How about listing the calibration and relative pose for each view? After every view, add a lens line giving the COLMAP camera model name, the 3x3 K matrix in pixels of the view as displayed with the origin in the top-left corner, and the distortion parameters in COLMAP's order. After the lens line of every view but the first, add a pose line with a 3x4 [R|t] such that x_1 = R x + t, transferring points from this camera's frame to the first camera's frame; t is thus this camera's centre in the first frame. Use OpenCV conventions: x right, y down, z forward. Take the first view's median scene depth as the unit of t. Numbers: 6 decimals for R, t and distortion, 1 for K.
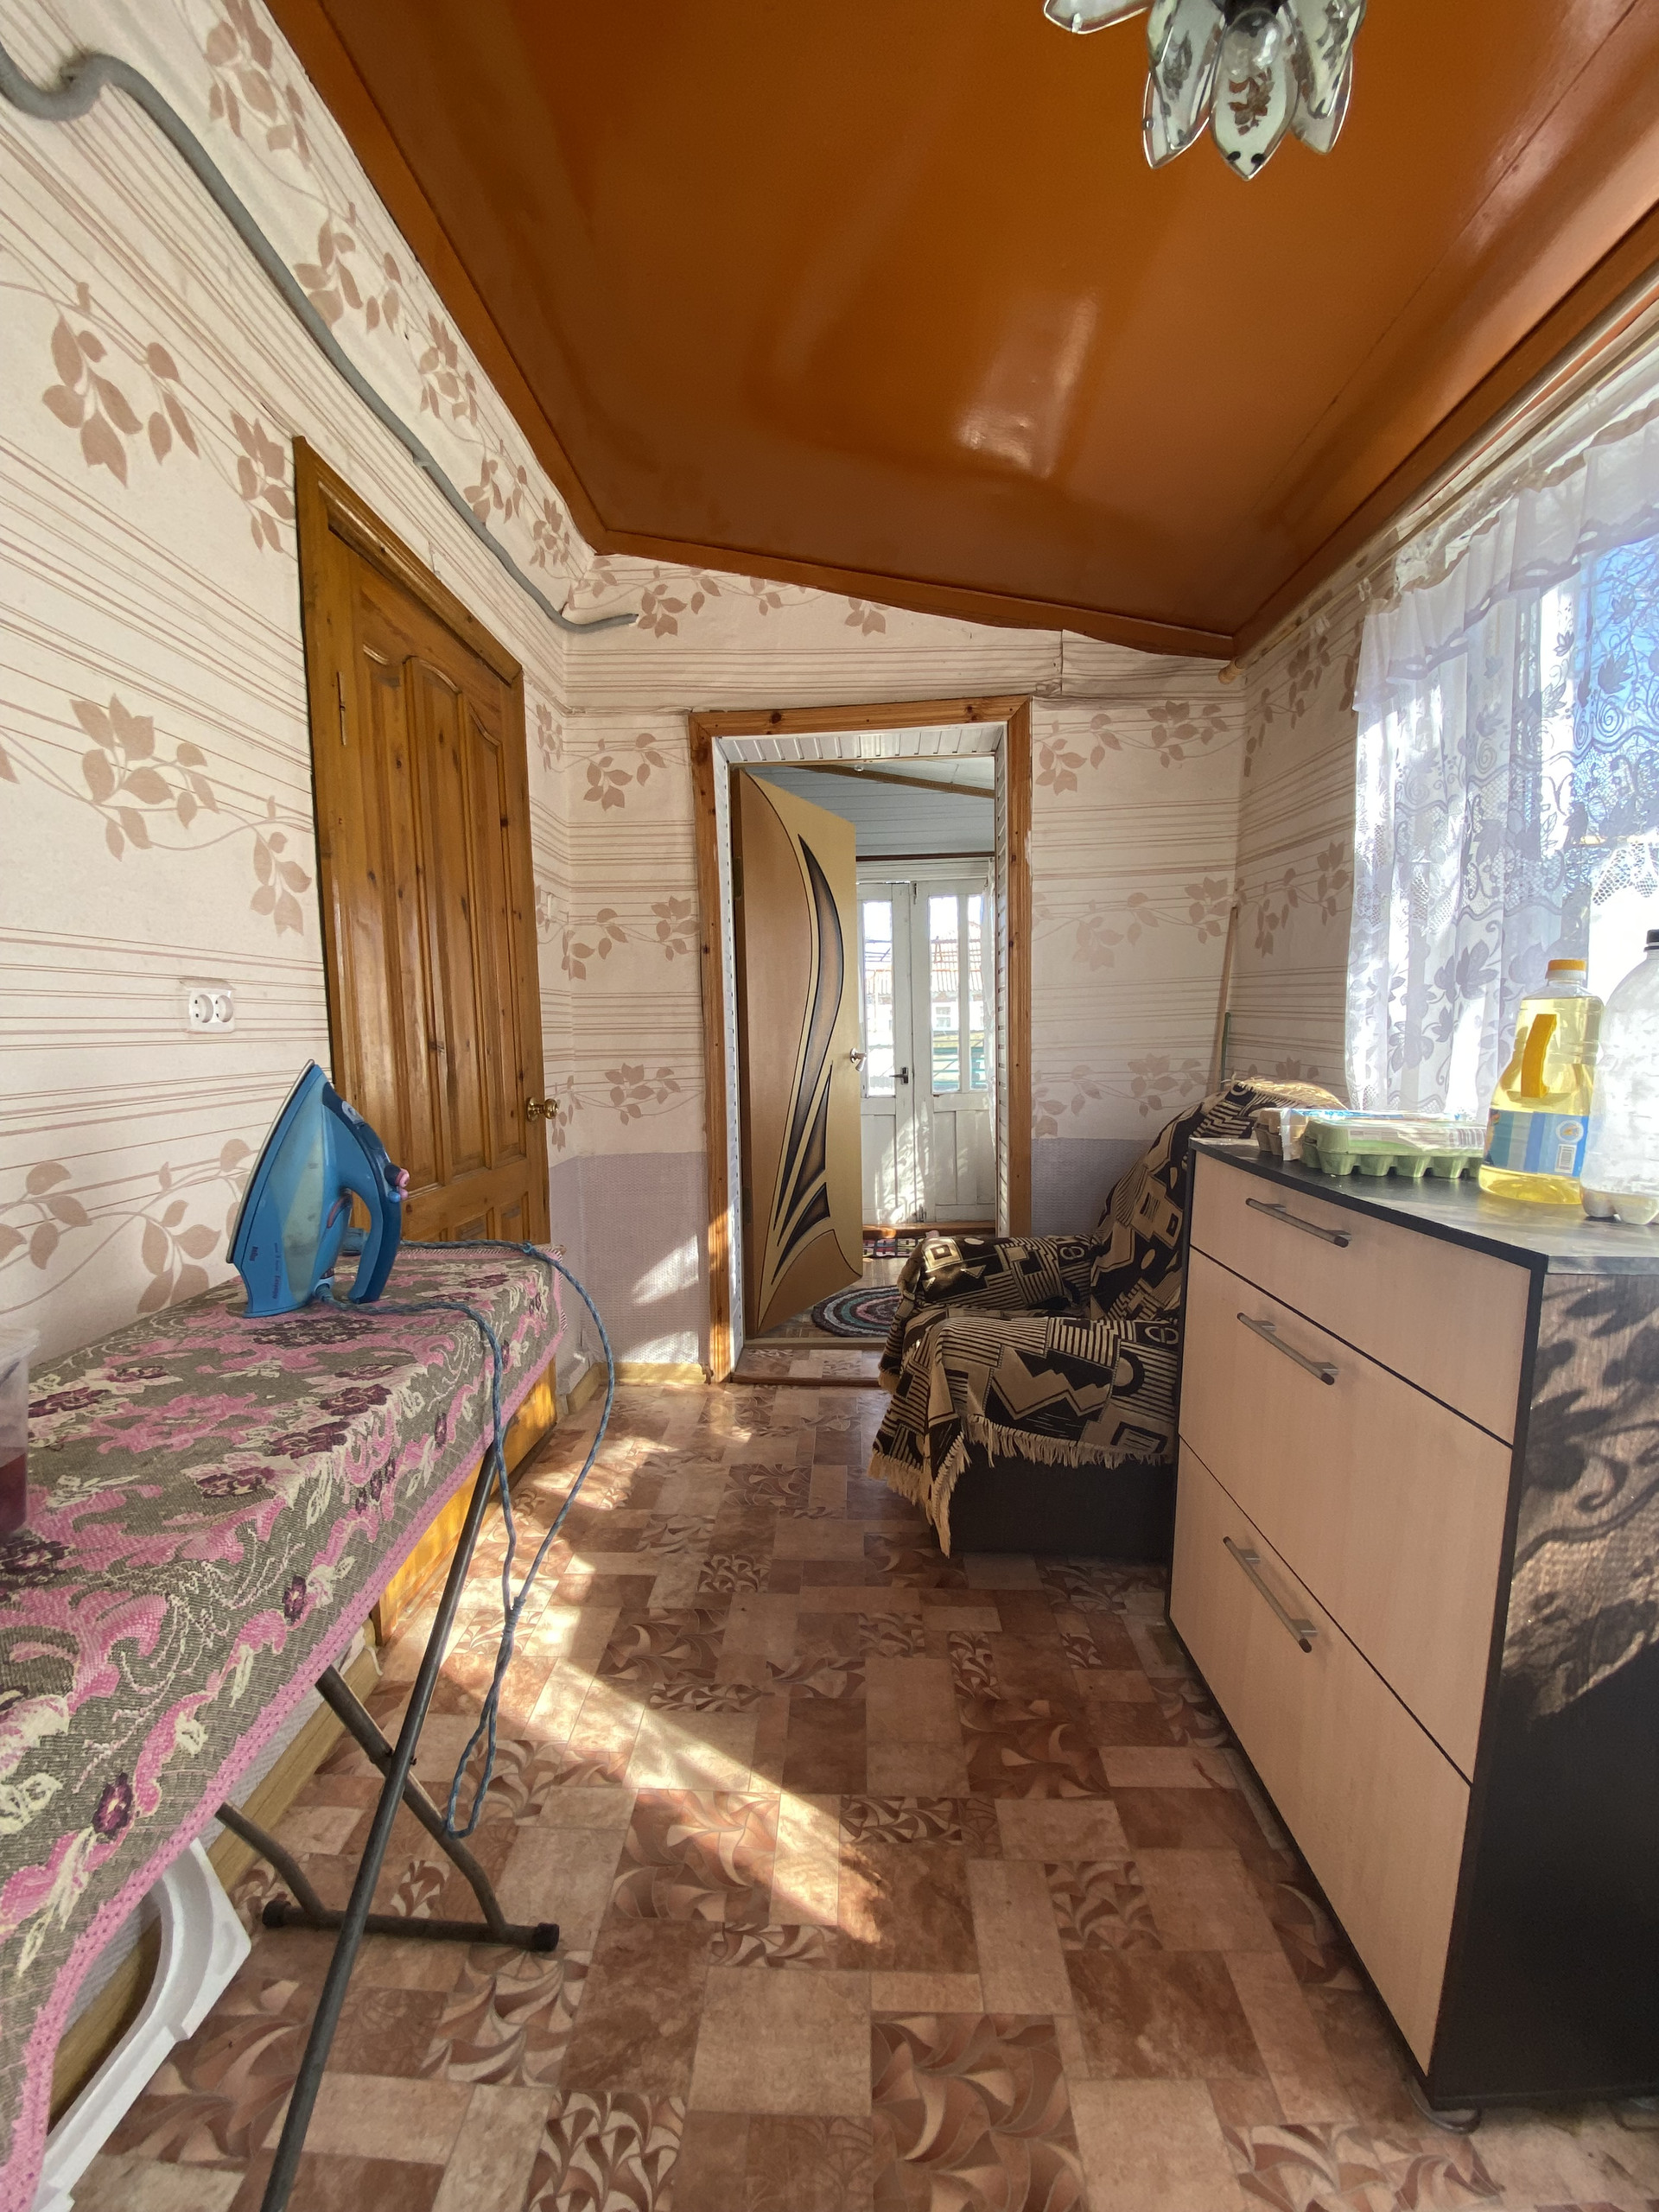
lens RADIAL K [[883.8, 0, 819.2], [0, 883.8, 1107.6], [0, 0, 1]] dist [0.007532, -0.008348]
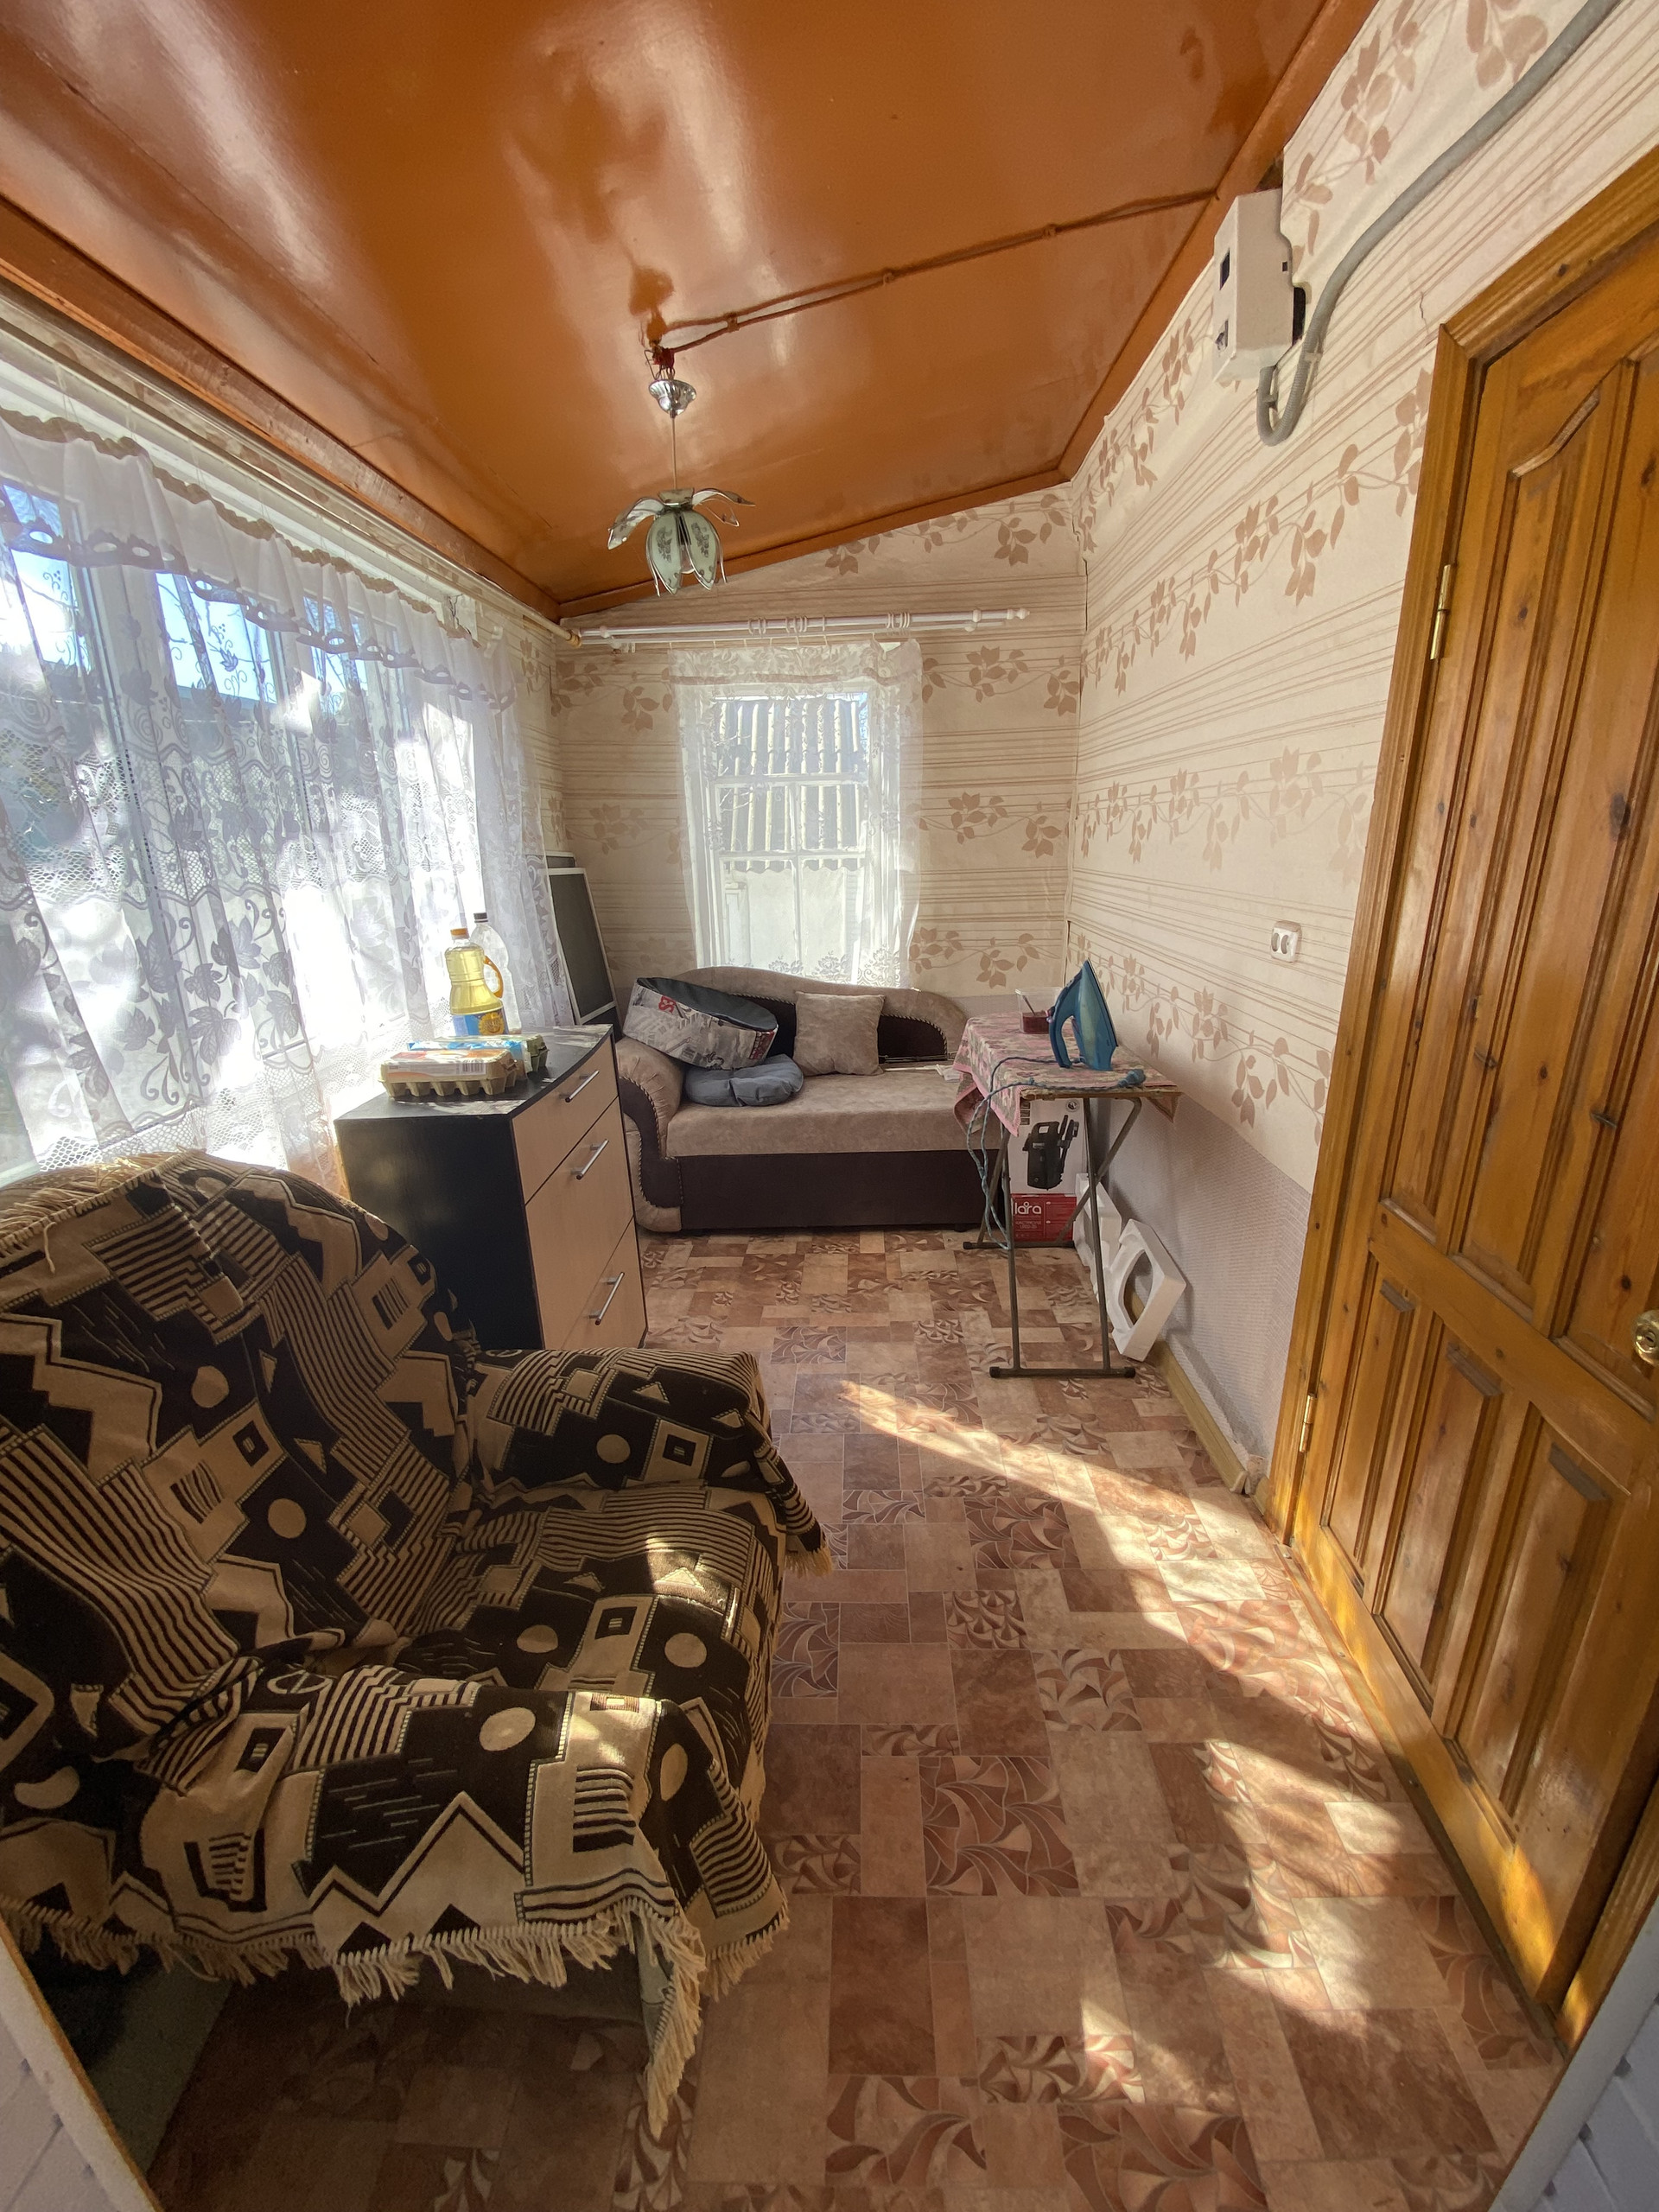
lens RADIAL K [[883.8, 0, 823.7], [0, 883.8, 1107.8], [0, 0, 1]] dist [0.007532, -0.008348]
pose [[-0.999834, 0.017946, 0.003148, 0.067352], [0.017764, 0.921732, 0.387419, -0.367418], [0.004051, 0.387411, -0.921898, 2.037037]]
